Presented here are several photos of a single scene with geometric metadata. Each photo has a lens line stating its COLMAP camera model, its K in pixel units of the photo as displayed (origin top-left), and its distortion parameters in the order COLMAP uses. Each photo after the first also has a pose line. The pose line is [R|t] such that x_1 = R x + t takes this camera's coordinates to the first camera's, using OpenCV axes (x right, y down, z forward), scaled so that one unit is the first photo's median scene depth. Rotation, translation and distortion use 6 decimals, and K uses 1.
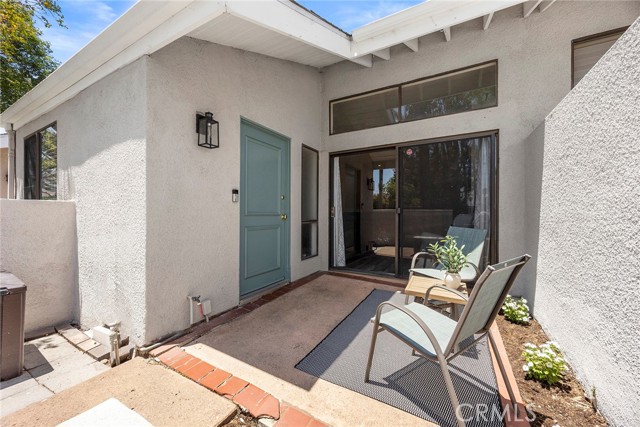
lens RADIAL K [[248.3, 0, 316.9], [0, 248.3, 212.4], [0, 0, 1]] dist [-0.003797, -0.000159]
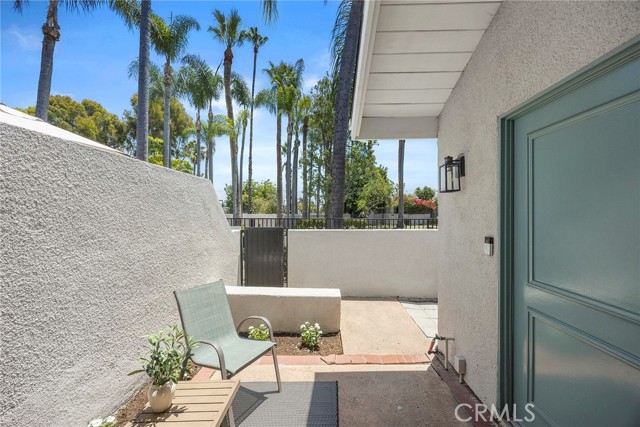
lens RADIAL K [[248.3, 0, 323.9], [0, 248.3, 213.5], [0, 0, 1]] dist [-0.003797, -0.000159]
pose [[-0.881218, -0.002086, -0.472705, 0.472795], [-0.001034, 0.999996, -0.002485, -0.190631], [0.472708, -0.001701, -0.881217, 1.739290]]
